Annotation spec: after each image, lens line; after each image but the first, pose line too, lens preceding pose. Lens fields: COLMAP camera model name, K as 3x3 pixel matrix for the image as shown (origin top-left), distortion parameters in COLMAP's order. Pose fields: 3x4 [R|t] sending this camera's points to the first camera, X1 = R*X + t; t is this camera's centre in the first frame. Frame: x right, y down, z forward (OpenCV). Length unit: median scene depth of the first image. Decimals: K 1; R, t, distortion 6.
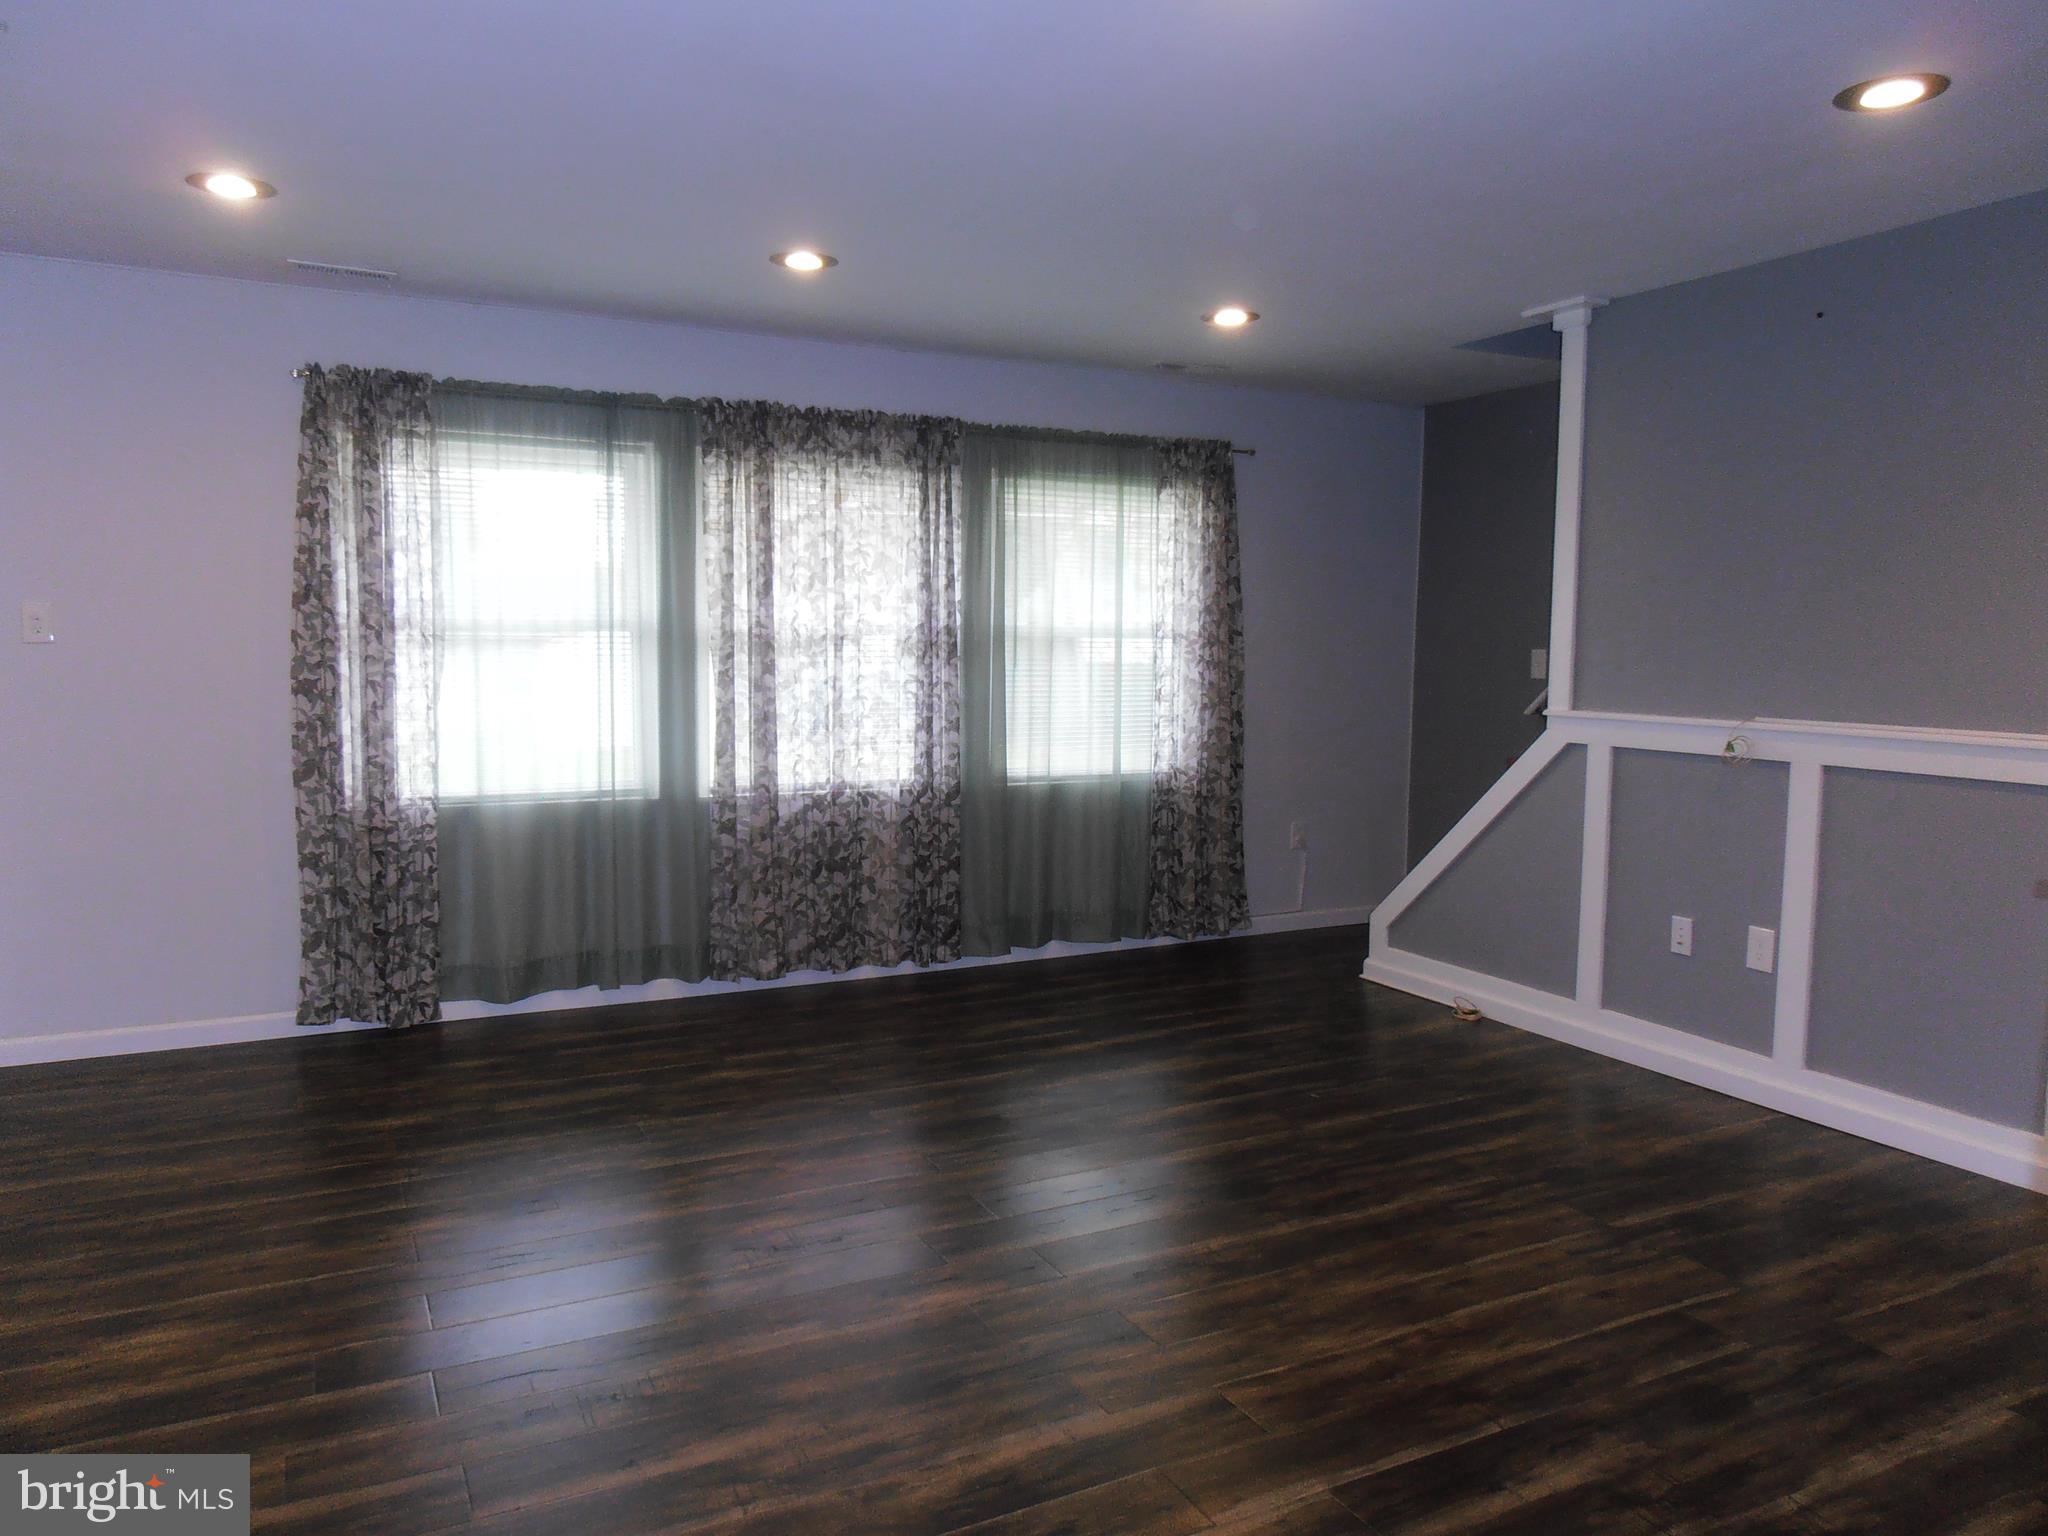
lens RADIAL K [[1455.9, 0, 1033.4], [0, 1455.9, 766.9], [0, 0, 1]] dist [-0.015648, 0.017047]
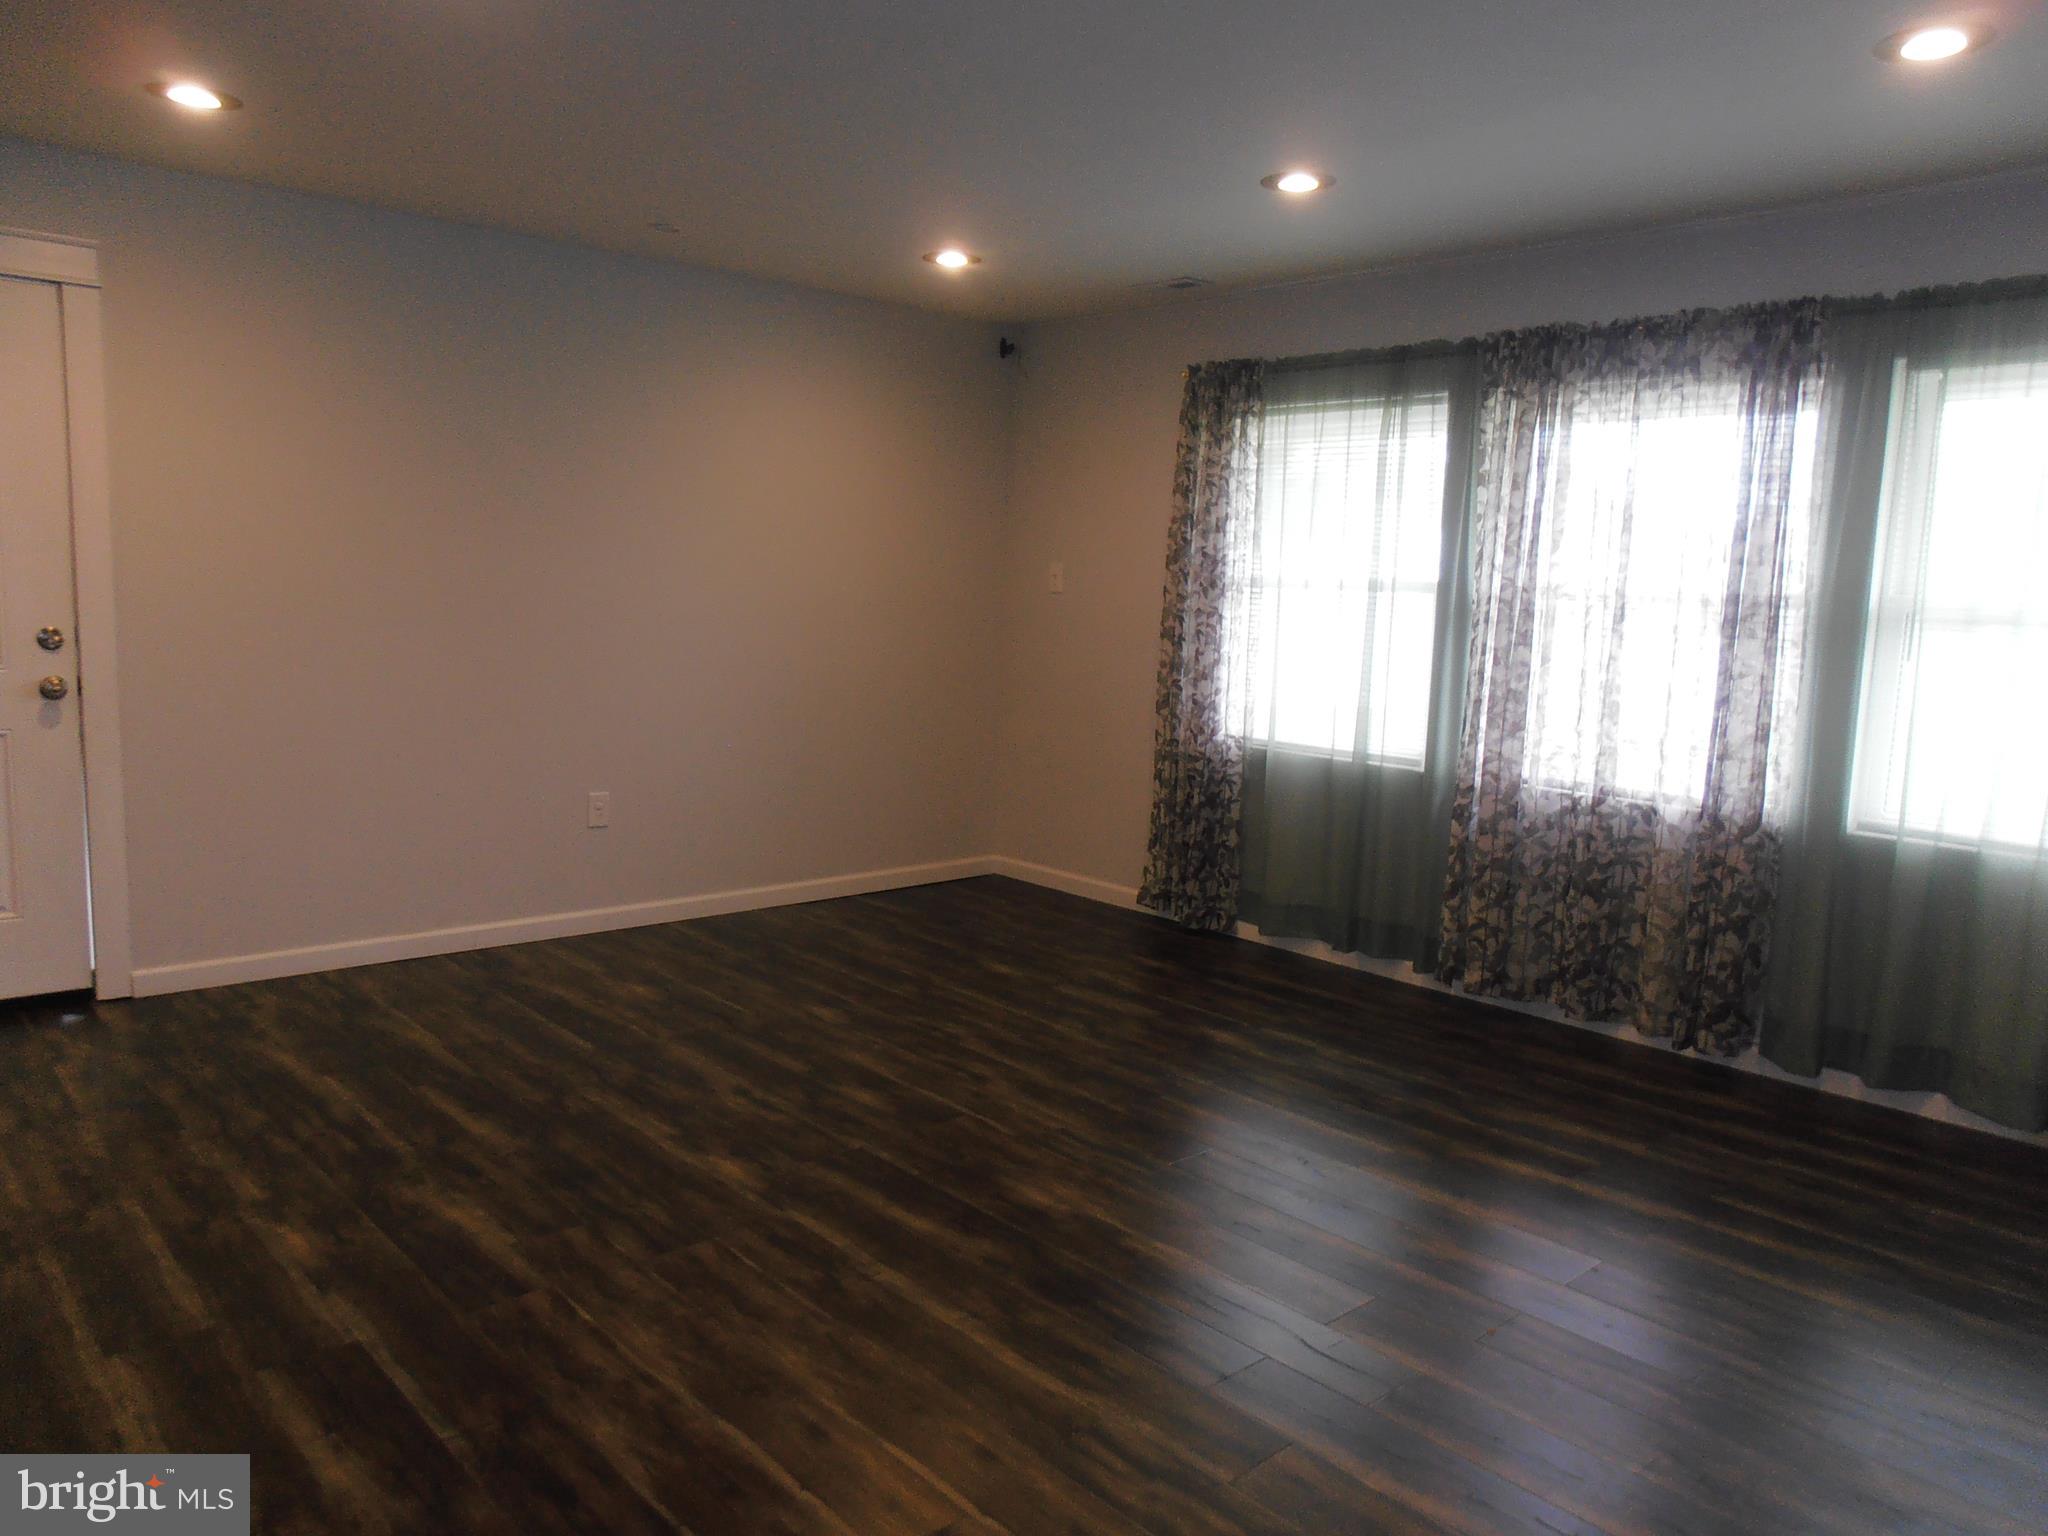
lens RADIAL K [[1455.9, 0, 1033.4], [0, 1455.9, 766.9], [0, 0, 1]] dist [-0.015648, 0.017047]
pose [[0.256622, 0.123959, -0.958530, 0.634035], [-0.117645, 0.988373, 0.096322, -0.046336], [0.959325, 0.088048, 0.268221, 0.551089]]
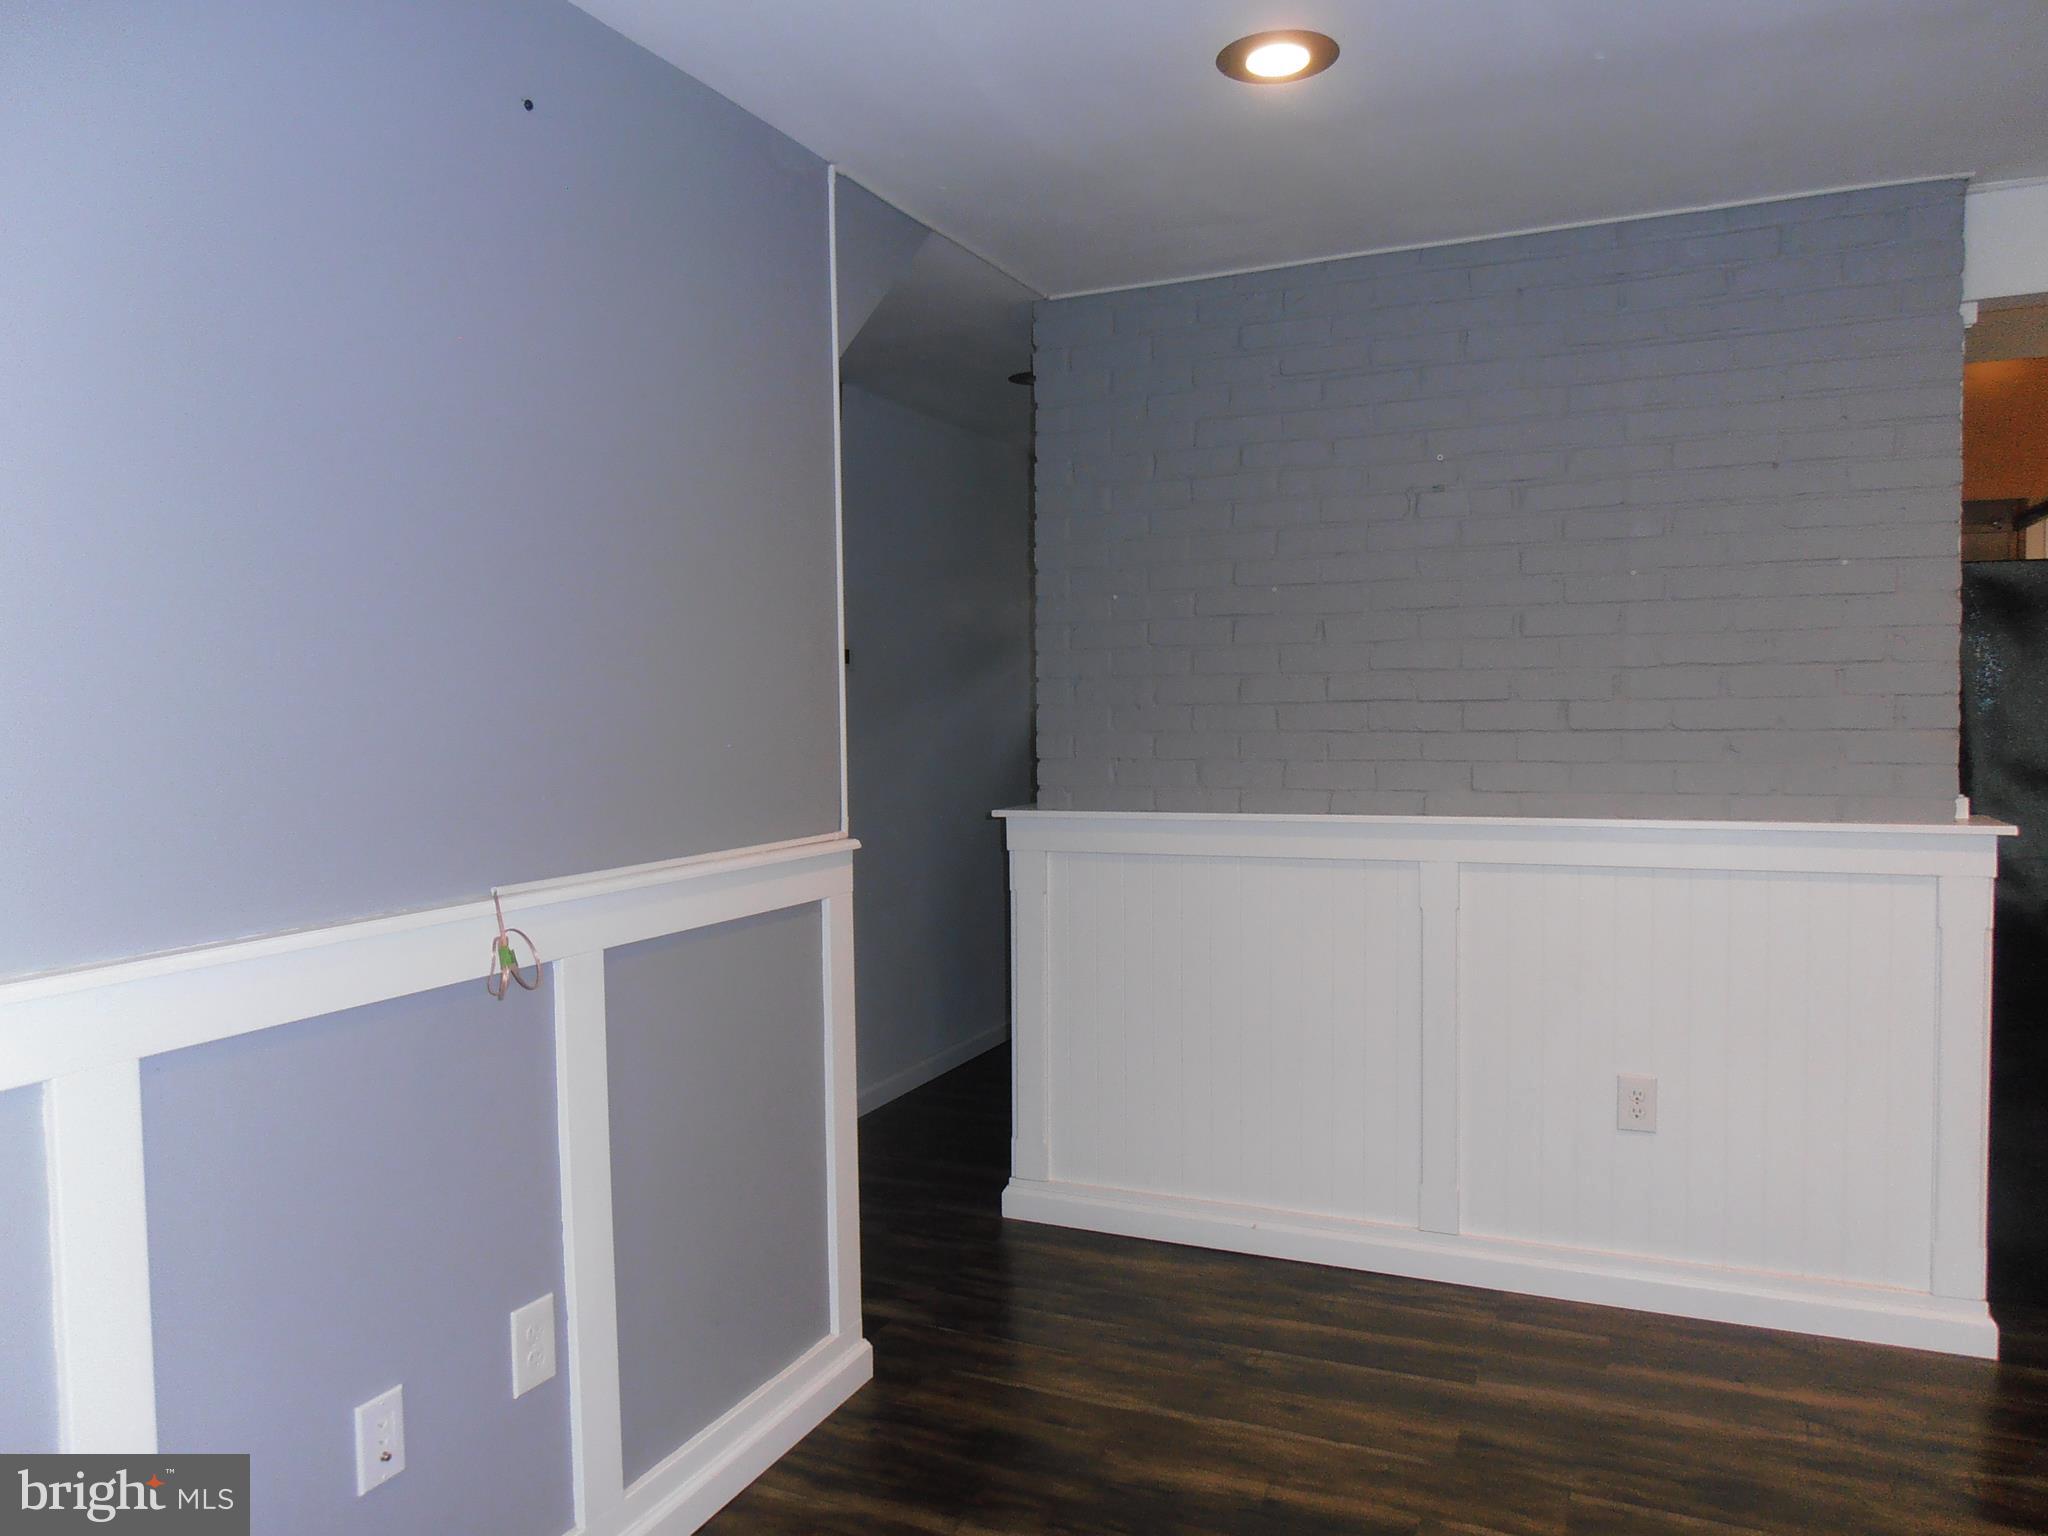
lens RADIAL K [[1455.9, 0, 1033.4], [0, 1455.9, 766.9], [0, 0, 1]] dist [-0.015648, 0.017047]
pose [[-0.625579, -0.036077, 0.779326, 0.011372], [0.079198, 0.990833, 0.109442, -0.099794], [-0.776130, 0.130186, -0.616988, 1.021091]]
